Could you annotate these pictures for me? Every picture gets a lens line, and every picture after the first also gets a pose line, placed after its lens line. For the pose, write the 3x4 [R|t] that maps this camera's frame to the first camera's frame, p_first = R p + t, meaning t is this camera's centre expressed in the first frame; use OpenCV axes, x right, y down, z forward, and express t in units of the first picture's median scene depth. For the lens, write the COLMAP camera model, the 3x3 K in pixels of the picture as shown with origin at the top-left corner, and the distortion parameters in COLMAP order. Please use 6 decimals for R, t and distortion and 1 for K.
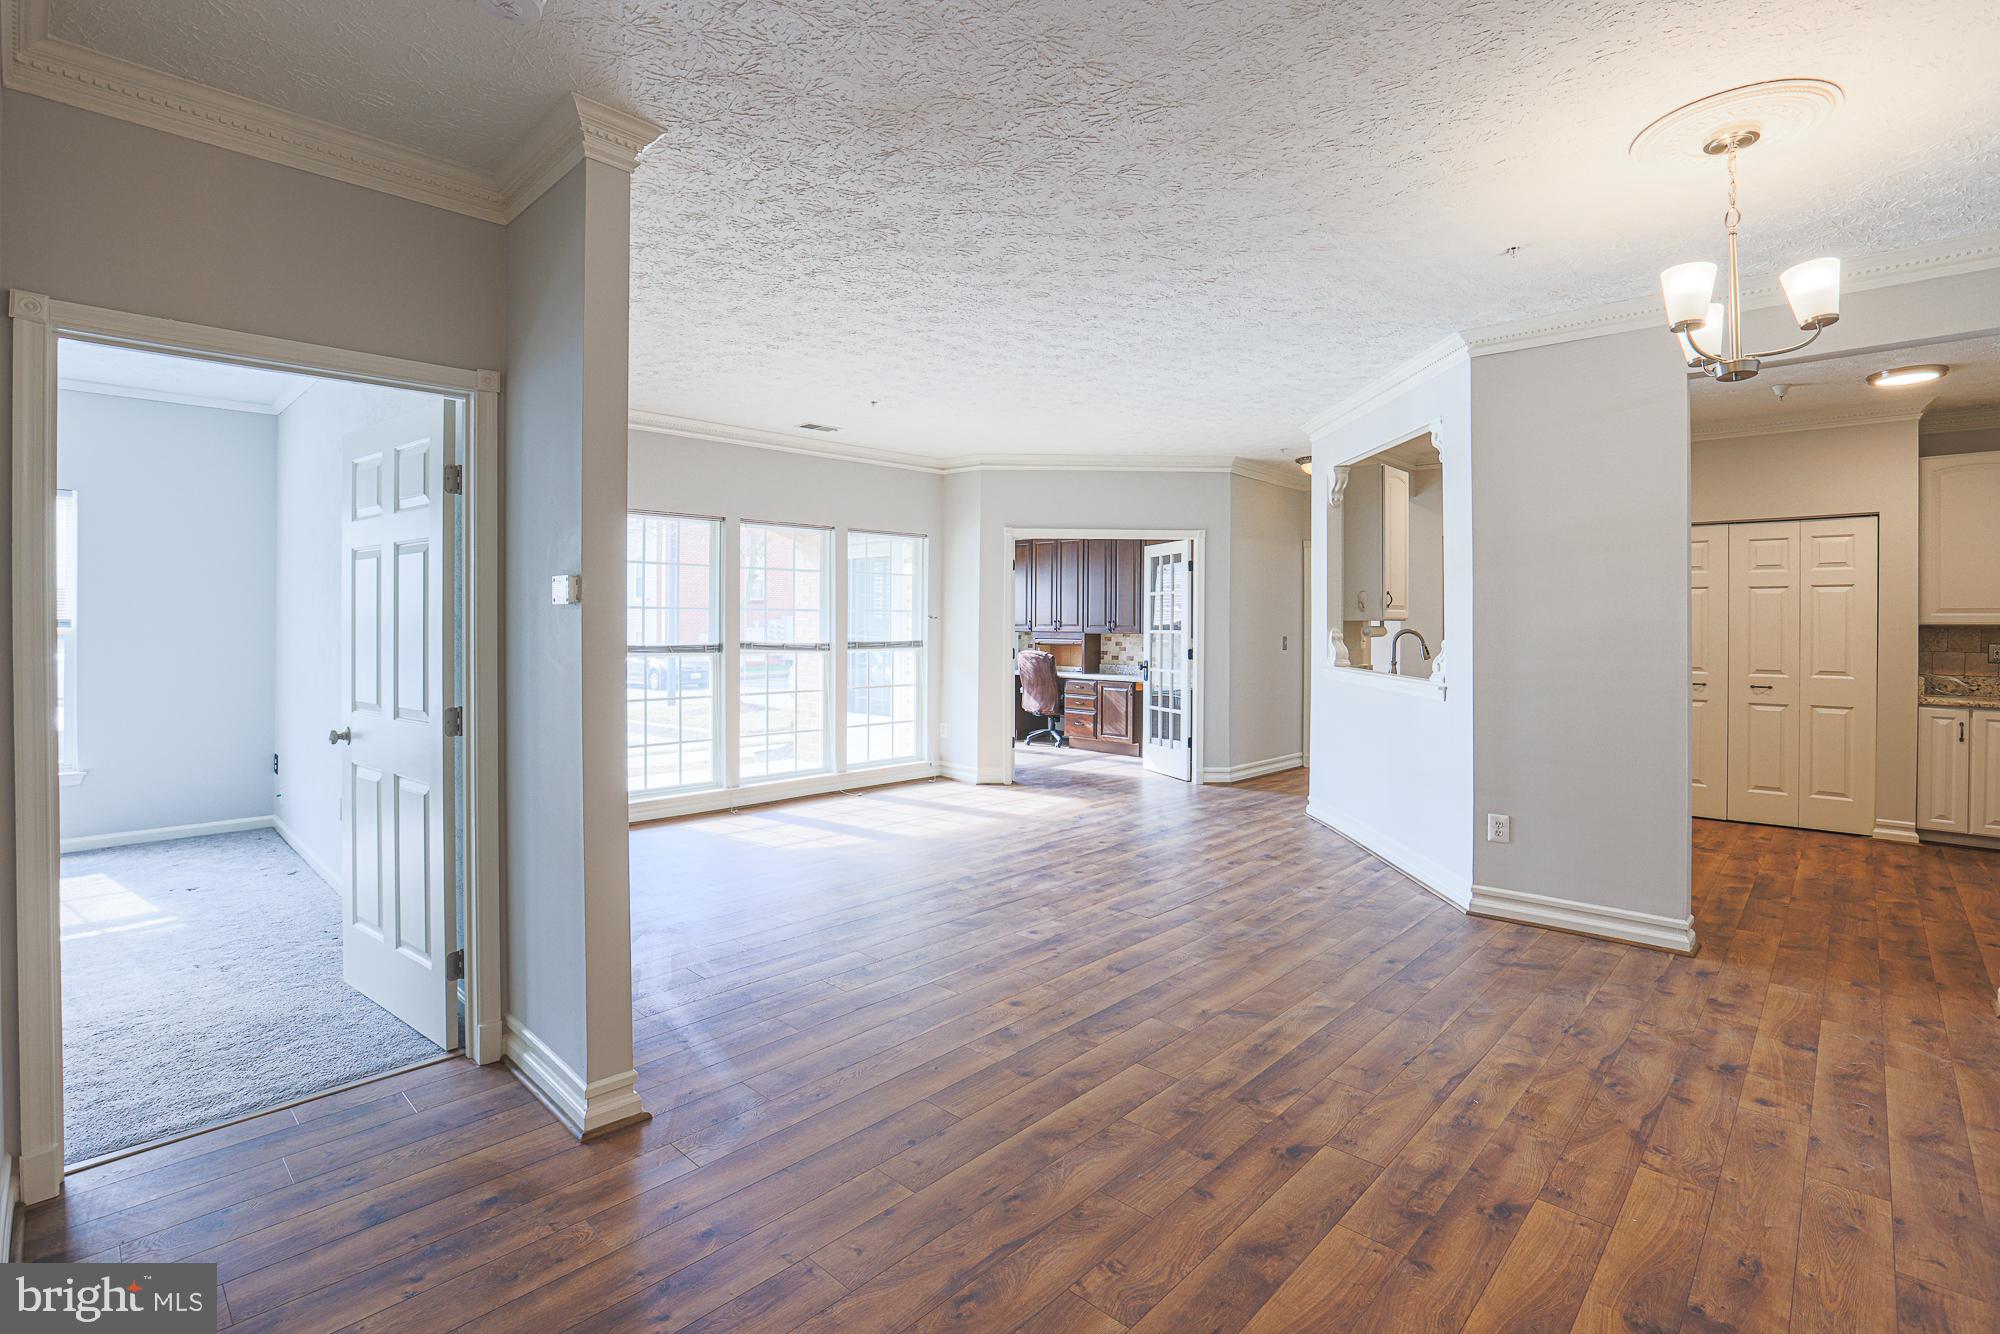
lens RADIAL K [[920.9, 0, 990.4], [0, 920.9, 636.1], [0, 0, 1]] dist [-0.037343, 0.008330]
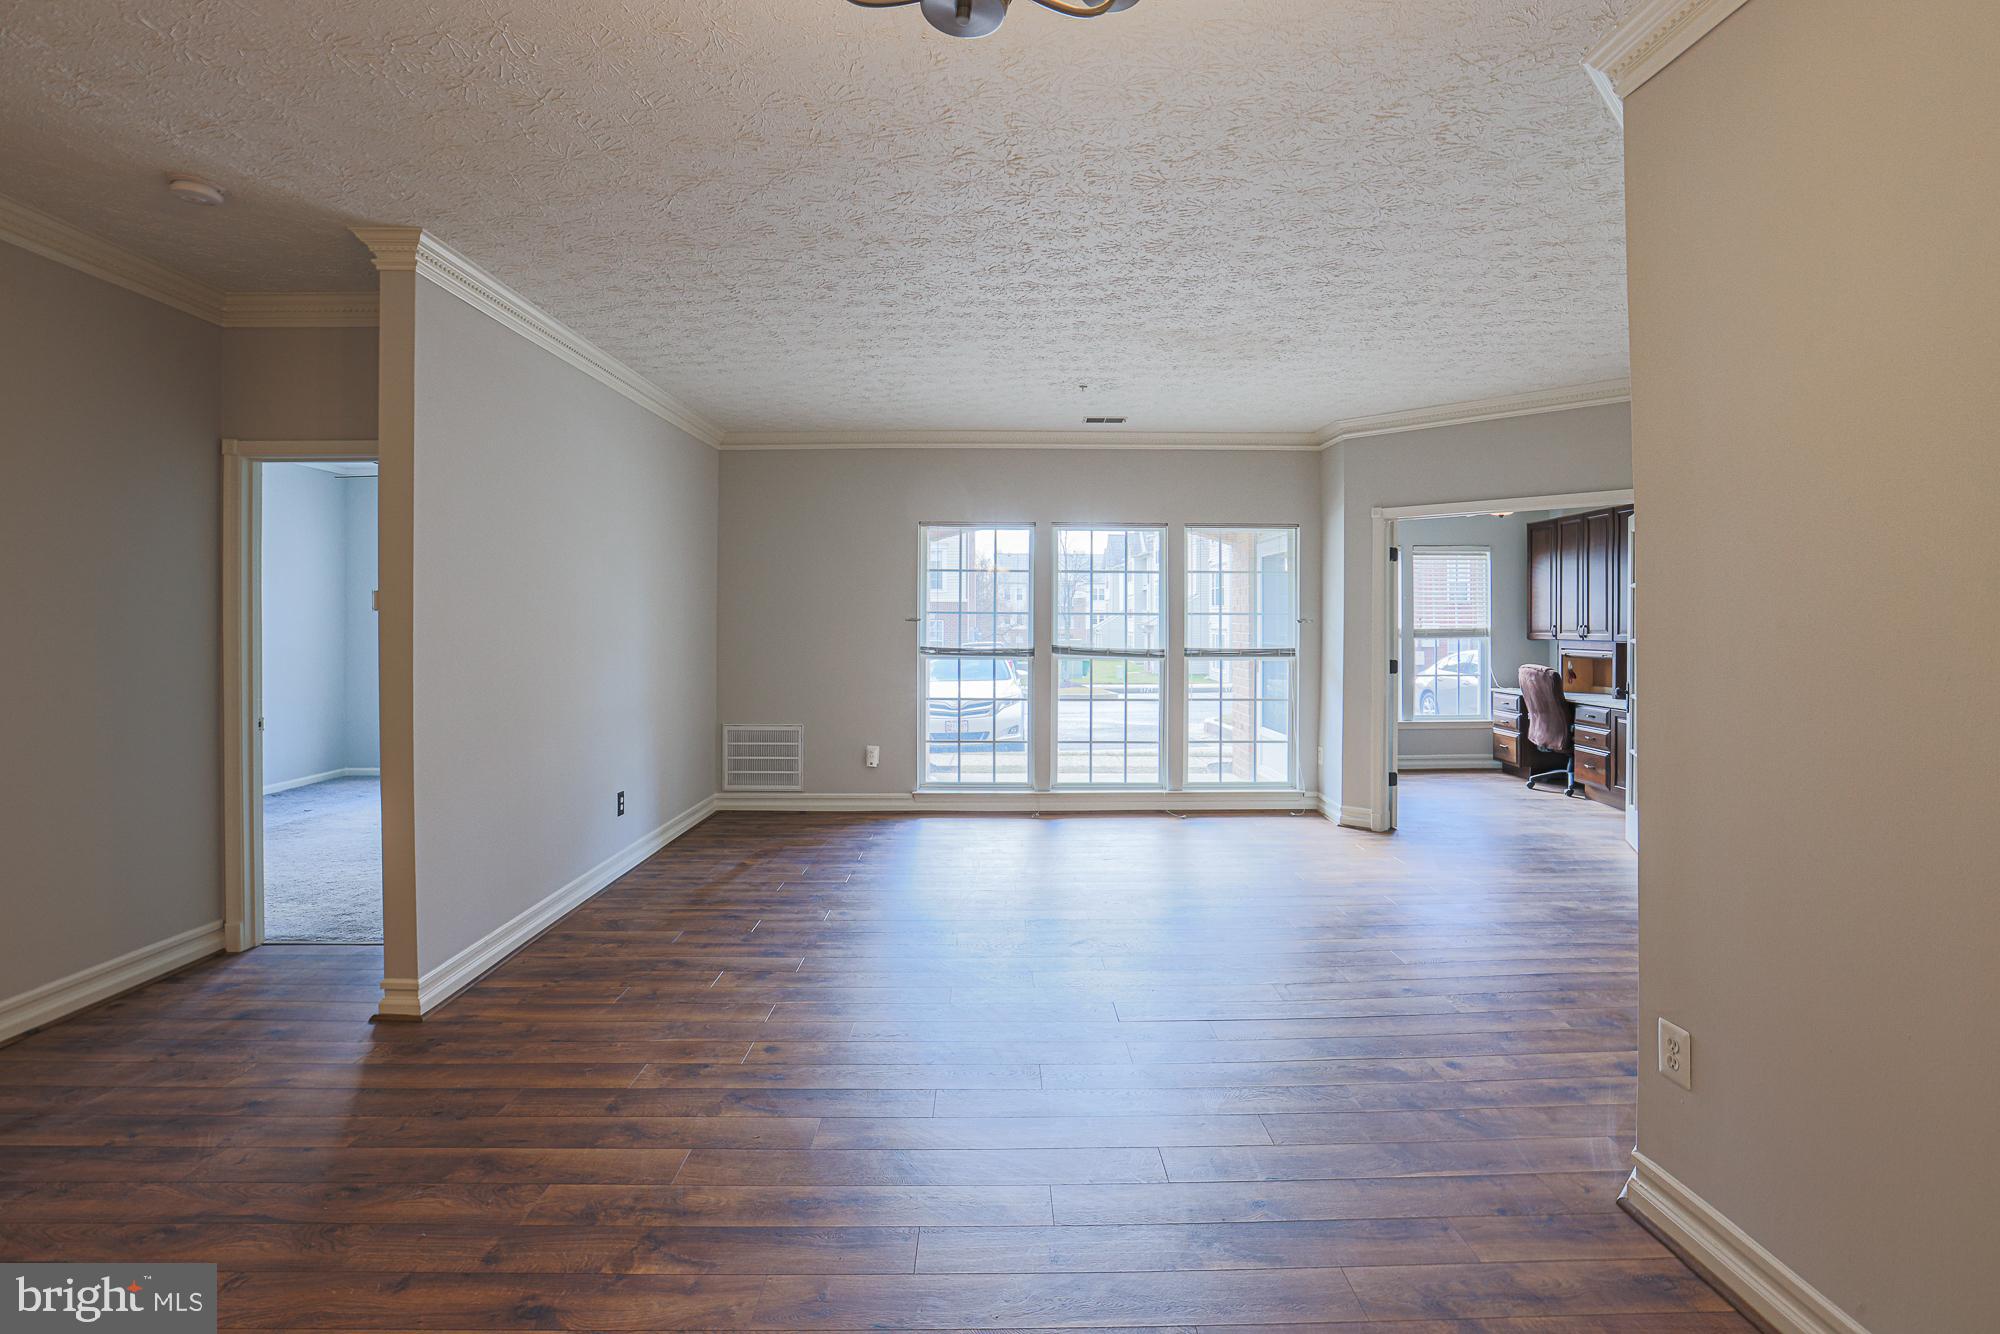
lens RADIAL K [[918.8, 0, 1020.7], [0, 918.8, 632.9], [0, 0, 1]] dist [-0.037524, 0.009517]
pose [[0.710359, 0.006551, -0.703809, 0.726621], [-0.012737, 0.999913, -0.003548, -0.005795], [0.703724, 0.011485, 0.710381, 0.467923]]
